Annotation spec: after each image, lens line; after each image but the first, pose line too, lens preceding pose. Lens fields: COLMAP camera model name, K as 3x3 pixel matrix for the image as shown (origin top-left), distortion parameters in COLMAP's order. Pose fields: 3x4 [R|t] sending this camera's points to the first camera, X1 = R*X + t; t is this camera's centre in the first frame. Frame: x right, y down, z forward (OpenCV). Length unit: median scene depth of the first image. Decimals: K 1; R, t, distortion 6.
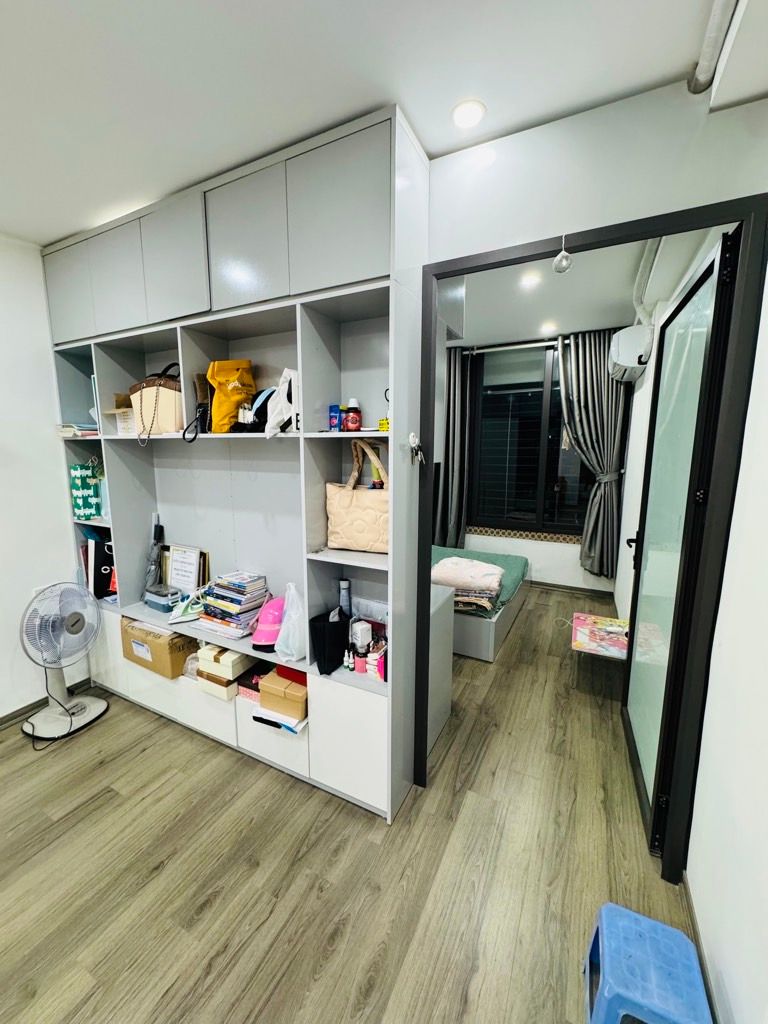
lens RADIAL K [[409.2, 0, 384.3], [0, 409.2, 505.3], [0, 0, 1]] dist [-0.003372, 0.000739]
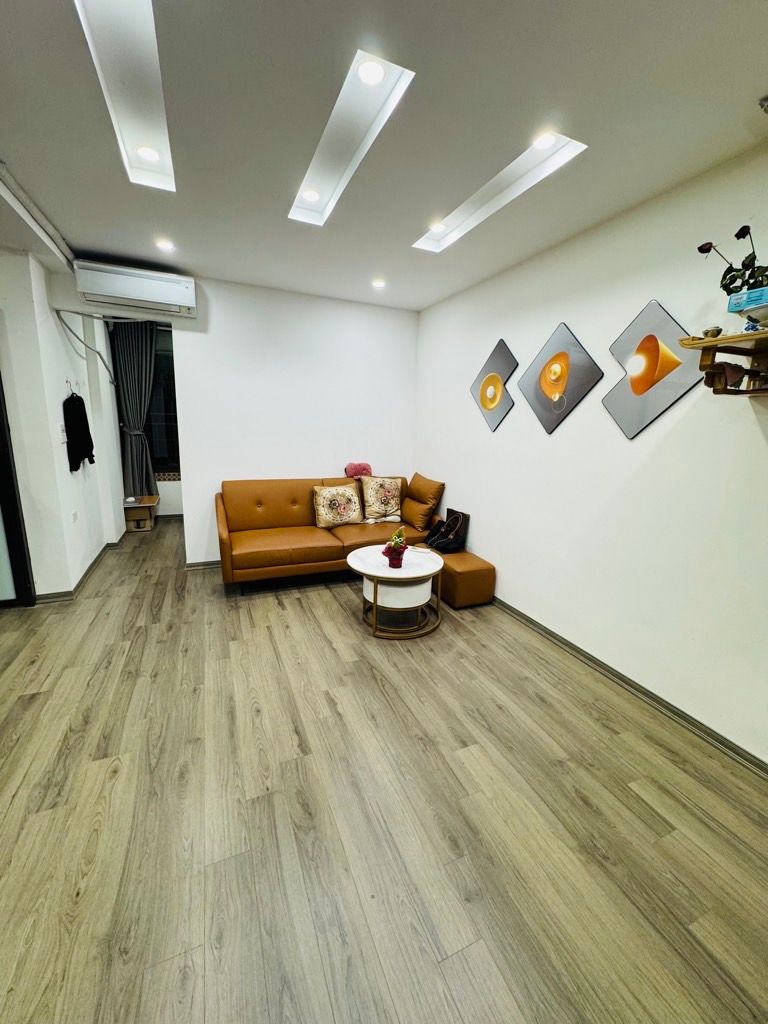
lens RADIAL K [[409.2, 0, 383.6], [0, 409.2, 509.7], [0, 0, 1]] dist [-0.003372, 0.000739]
pose [[-0.638694, 0.134364, -0.757639, -0.008891], [-0.145099, 0.945939, 0.290078, -0.034244], [0.755656, 0.295204, -0.584670, 0.474003]]
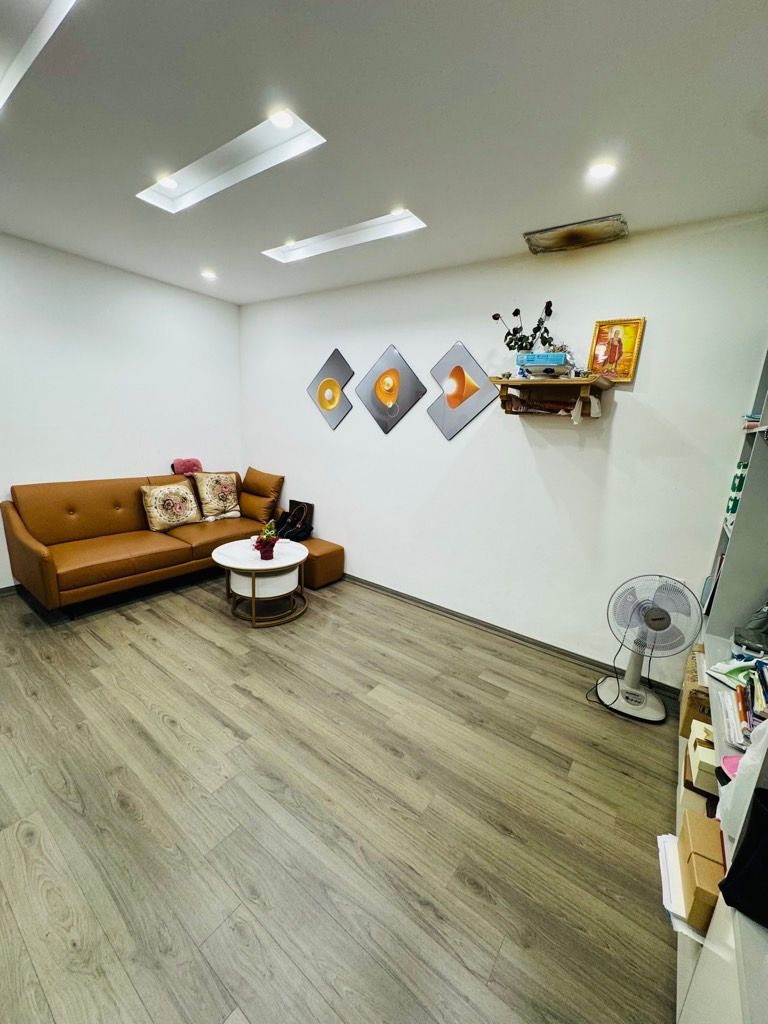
lens RADIAL K [[409.2, 0, 384.5], [0, 409.2, 509.2], [0, 0, 1]] dist [-0.003372, 0.000739]
pose [[-0.159971, 0.190494, -0.968567, 0.187099], [-0.205069, 0.953383, 0.221378, -0.033616], [0.965586, 0.234037, -0.113449, 0.332085]]
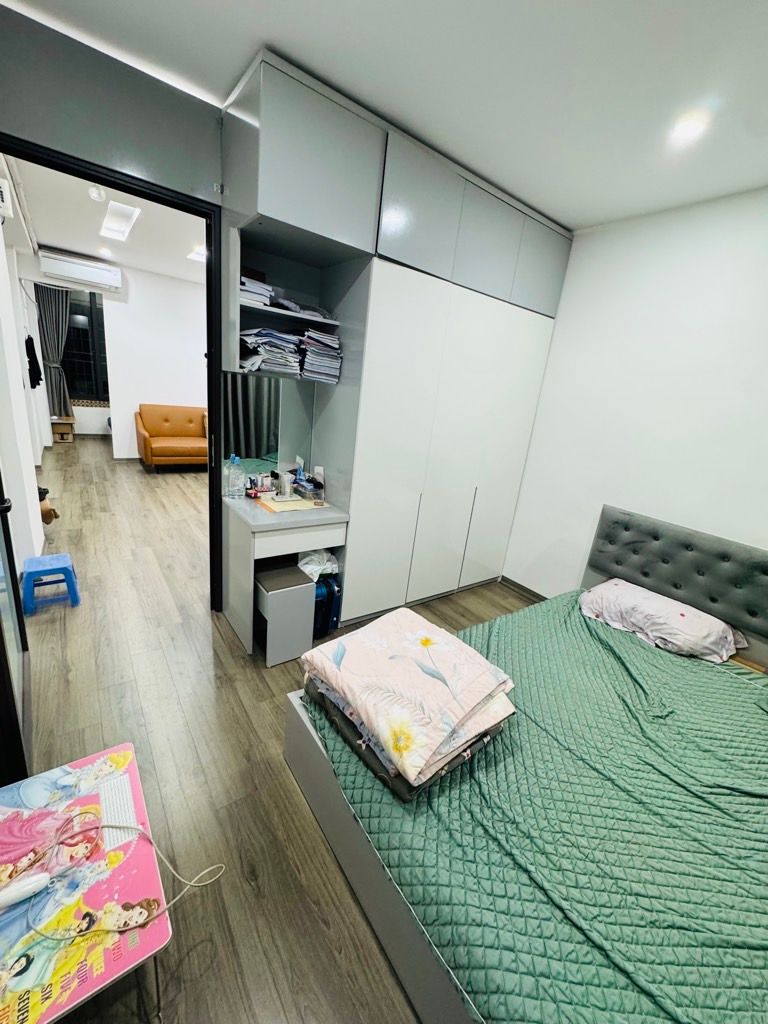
lens RADIAL K [[409.2, 0, 386.2], [0, 409.2, 509.1], [0, 0, 1]] dist [-0.003372, 0.000739]
pose [[-0.443169, 0.205321, -0.872608, 0.649813], [-0.237284, 0.911829, 0.335058, -0.155575], [0.864464, 0.355543, -0.355375, 1.247997]]
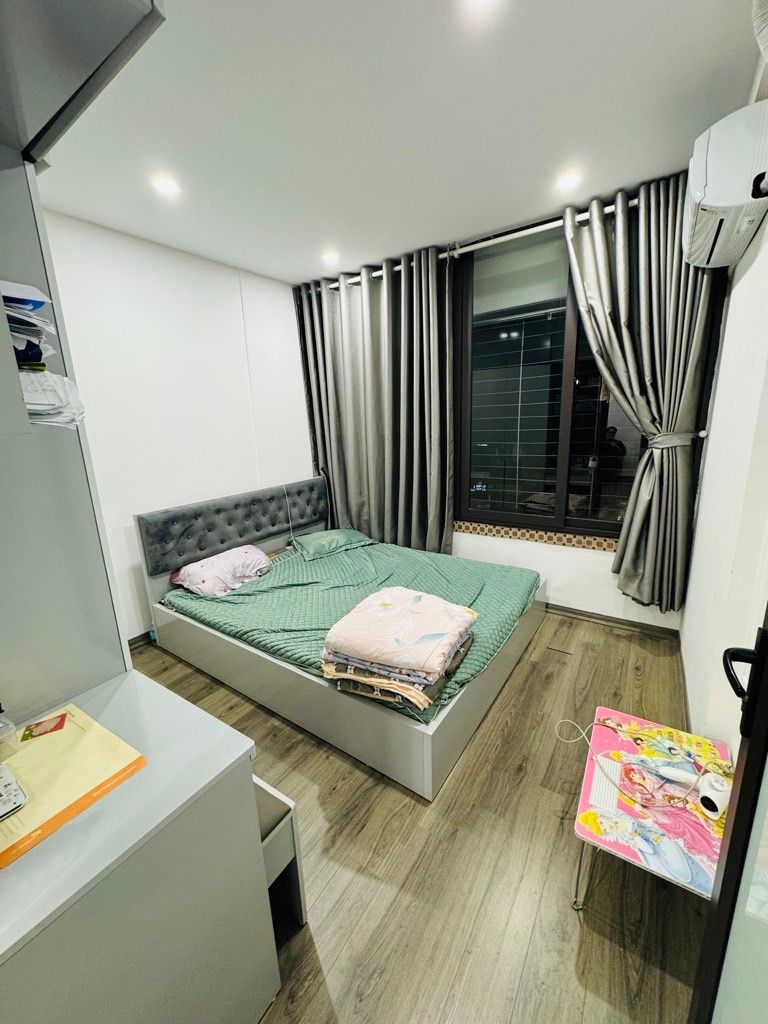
lens RADIAL K [[409.2, 0, 384.5], [0, 409.2, 507.9], [0, 0, 1]] dist [-0.003372, 0.000739]
pose [[0.992553, -0.012528, -0.121169, 0.284445], [0.022051, 0.996742, 0.077578, -0.047803], [0.119802, -0.079672, 0.989596, 0.509382]]
